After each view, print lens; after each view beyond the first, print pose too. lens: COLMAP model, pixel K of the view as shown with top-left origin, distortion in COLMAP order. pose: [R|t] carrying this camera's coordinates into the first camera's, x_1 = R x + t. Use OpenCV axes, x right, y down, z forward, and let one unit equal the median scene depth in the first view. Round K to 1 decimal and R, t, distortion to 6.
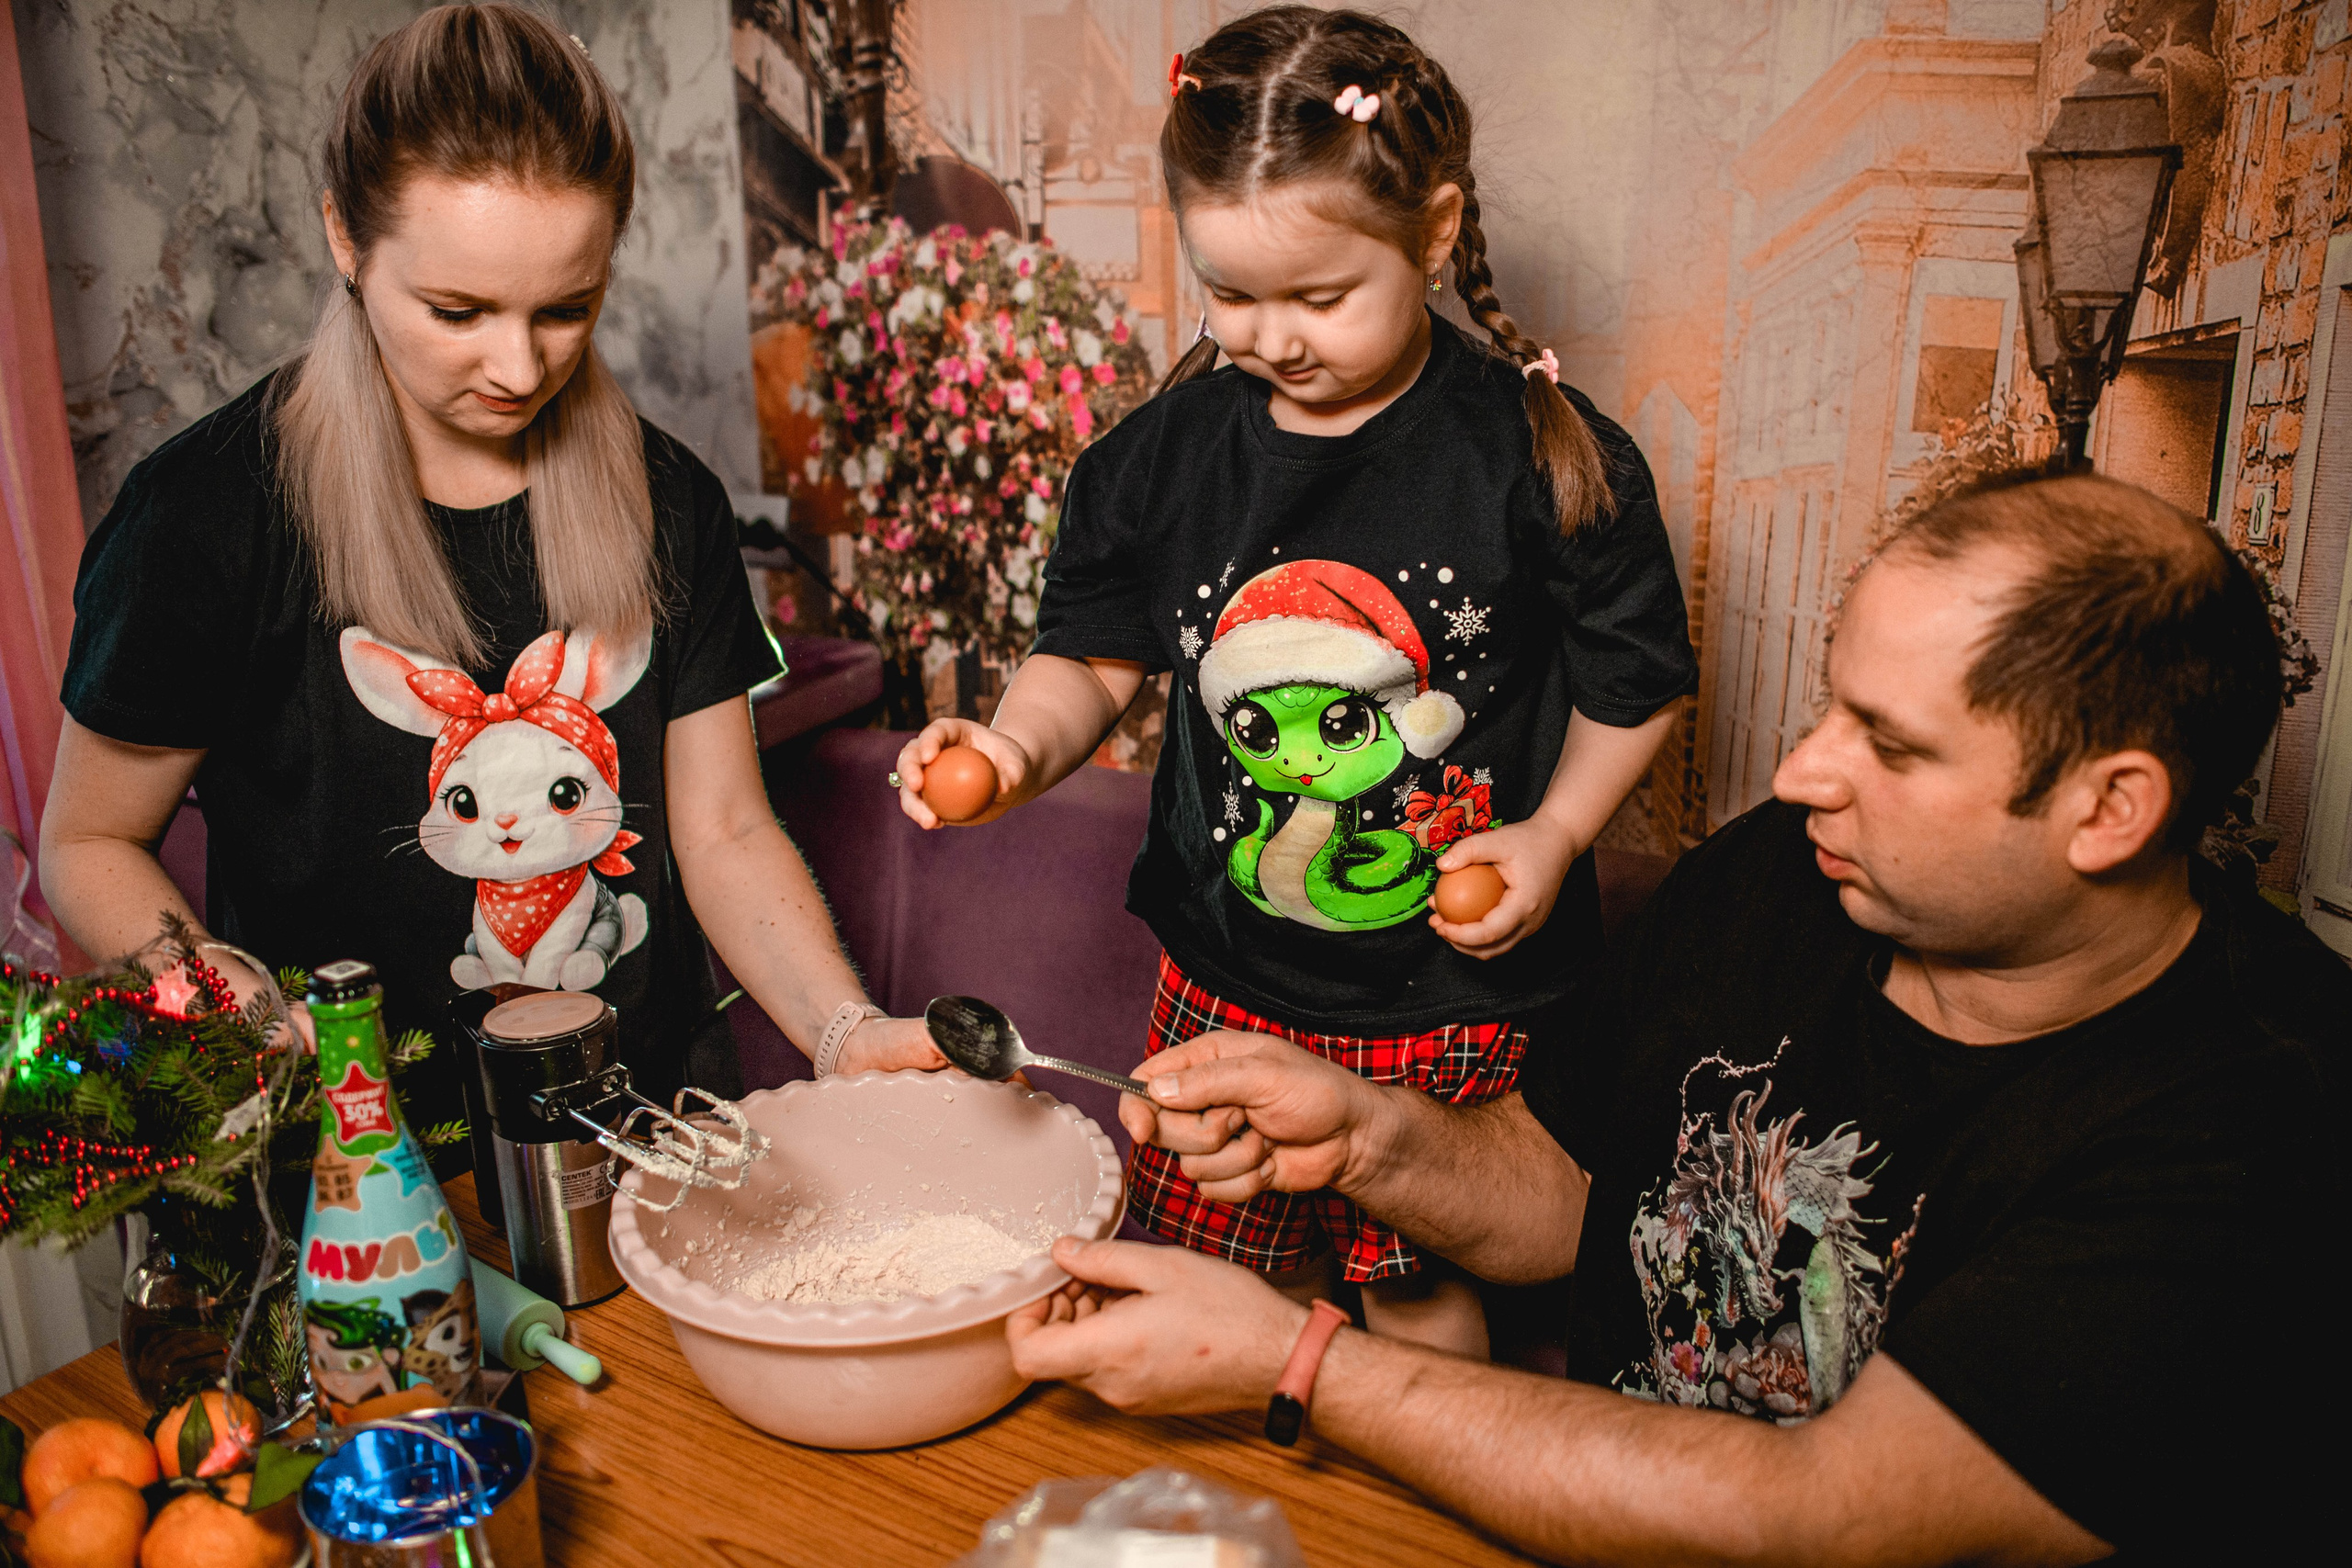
lens RADIAL K [[1979.6, 0, 1158.7], [0, 1979.6, 779.1], [0, 0, 1]] dist [-0.076147, 0.070703]
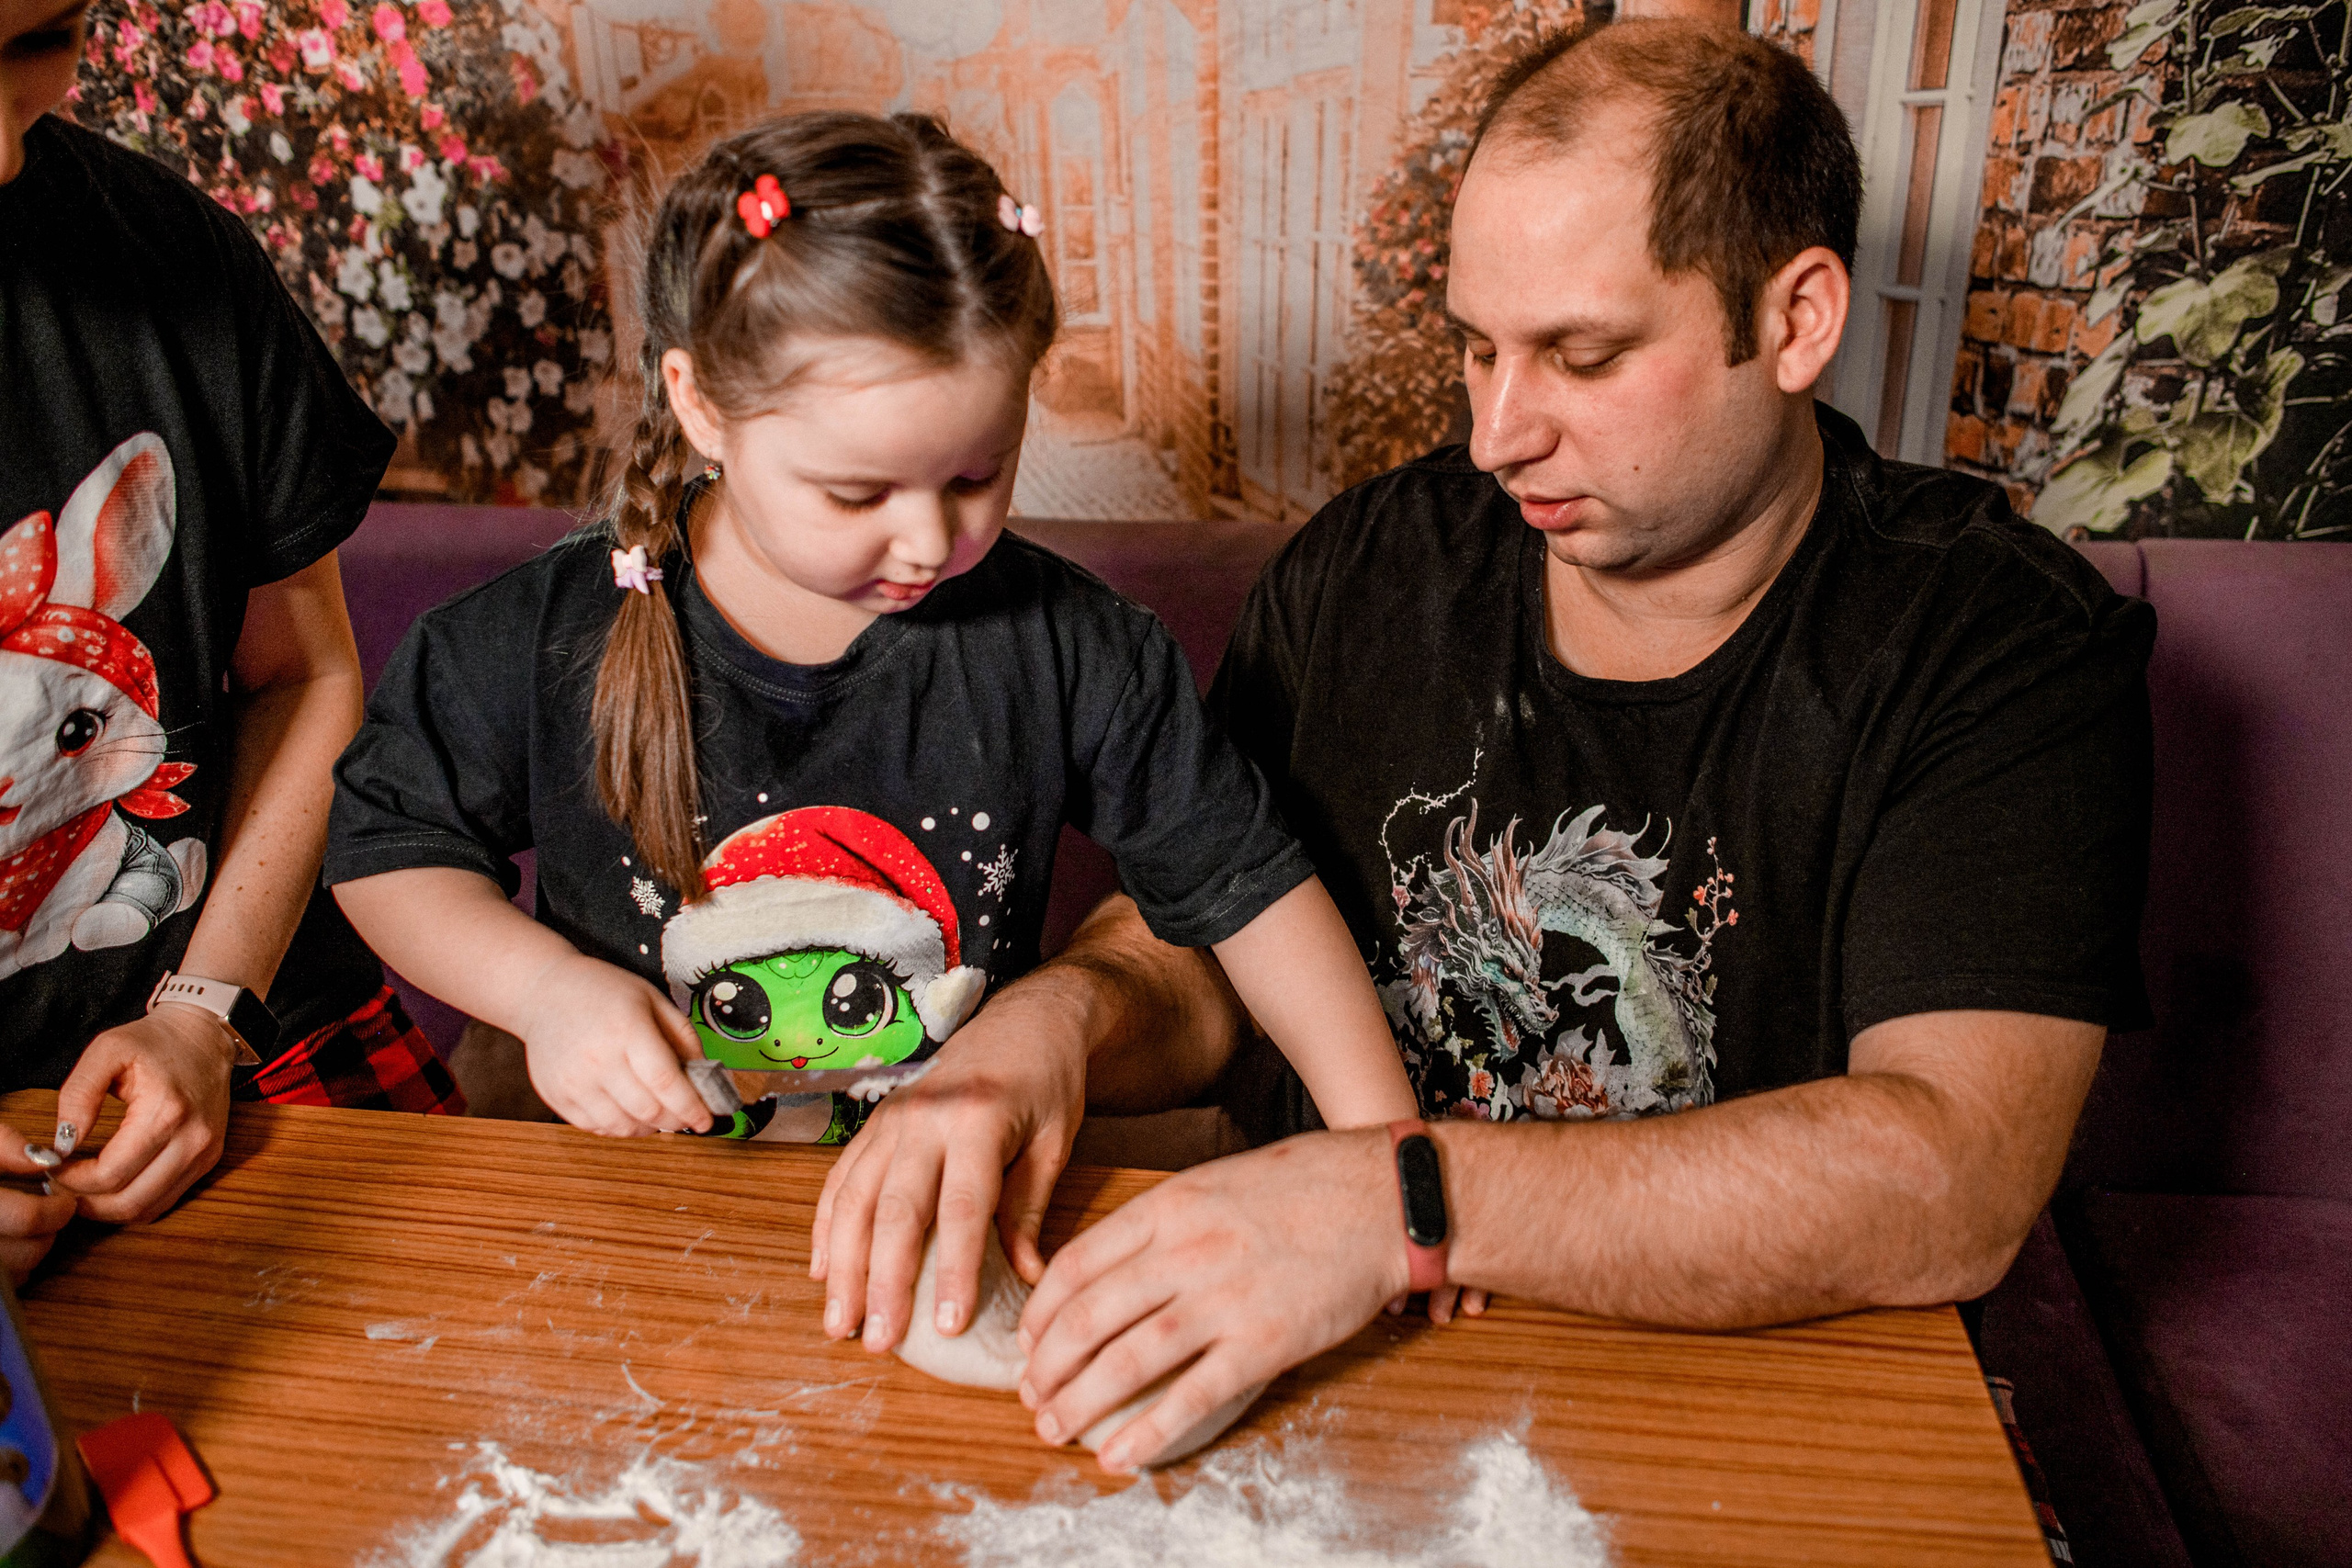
lens RADIAL K [[1979.6, 0, 1191.2], [0, 1979.6, 809.3], [0, 0, 1]] dist [-0.076147, 0.070703]
pose [[0.910390, -0.188576, 0.368277, -0.098933], [0.121676, 0.972760, 0.197315, -0.011062], [-0.395454, -0.134824, 0.908536, 0.125019]]
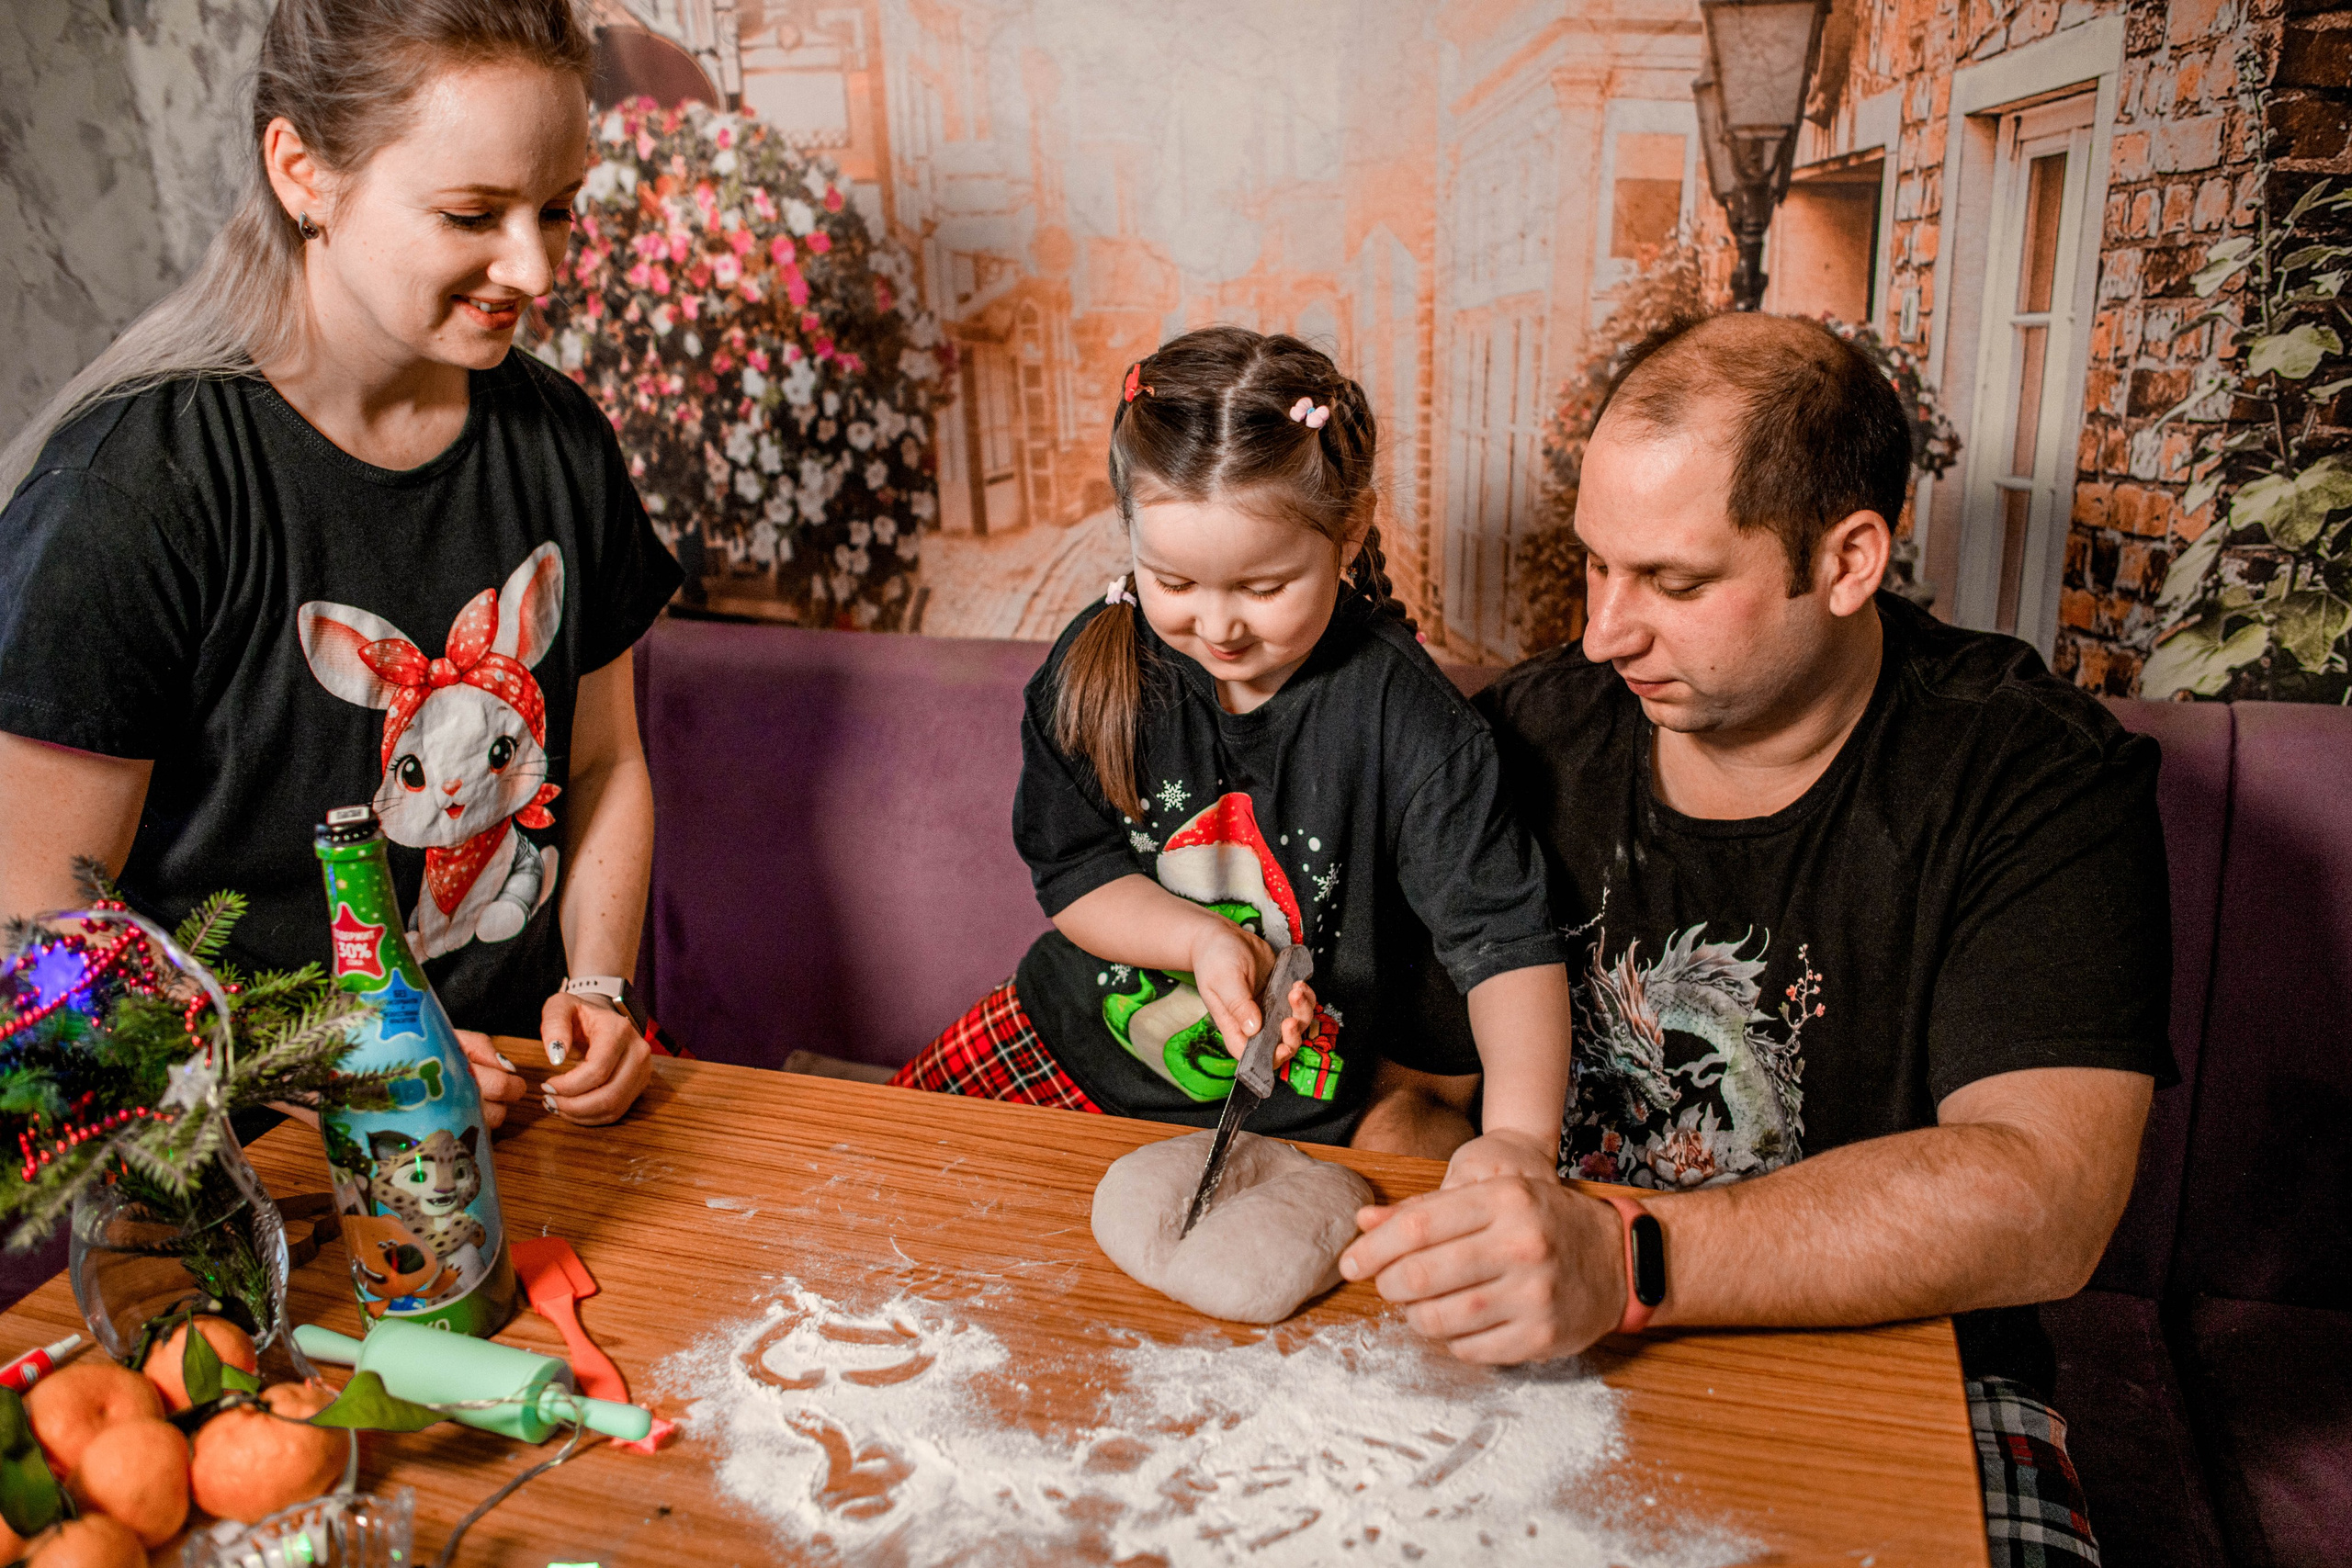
lens RADIAL K [[1979.6, 0, 1183.4], [0, 1979.6, 789.4], [0, 0, 1]] dist [-0.076147, 0.070703]
pose [[0.965479, -0.105501, 0.238159, -0.115452], [0.090424, 0.993195, 0.073399, 0.014701], [-0.244282, -0.049330, 0.968449, -0.028635]]
